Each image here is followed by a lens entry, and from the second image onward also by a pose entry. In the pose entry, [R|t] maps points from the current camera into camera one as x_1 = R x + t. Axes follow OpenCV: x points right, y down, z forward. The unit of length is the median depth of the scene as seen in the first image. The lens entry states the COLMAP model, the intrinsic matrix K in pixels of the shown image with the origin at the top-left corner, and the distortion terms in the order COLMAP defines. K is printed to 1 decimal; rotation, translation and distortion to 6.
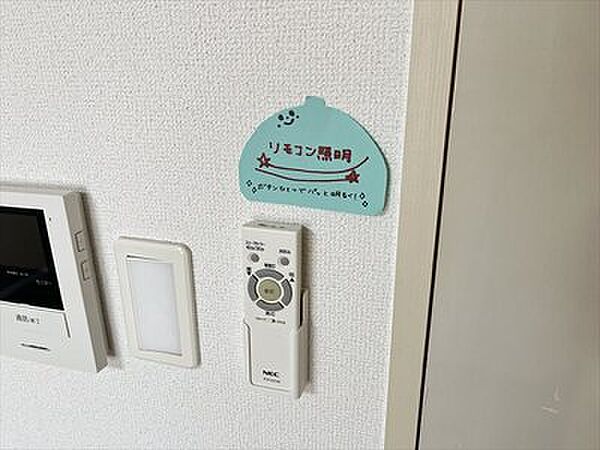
lens RADIAL K [[445.5, 0, 300.0], [0, 445.5, 225.0], [0, 0, 1]] dist [0.001863, -0.005434]
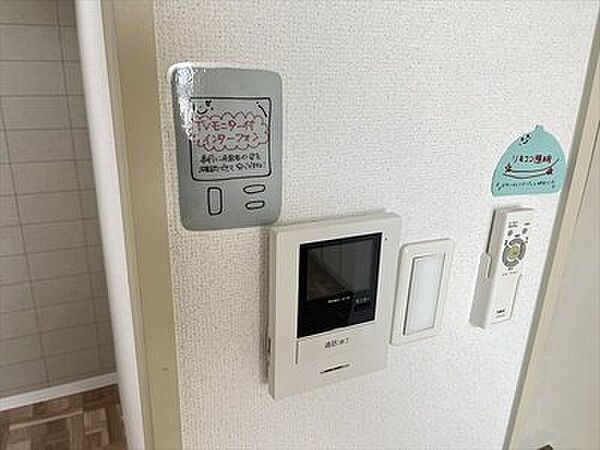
lens RADIAL K [[445.5, 0, 300.0], [0, 445.5, 225.0], [0, 0, 1]] dist [0.001863, -0.005434]
pose [[0.775641, -0.182632, 0.604174, -1.567992], [0.189872, 0.980399, 0.052599, -0.167147], [-0.601938, 0.073918, 0.795114, 0.234053]]
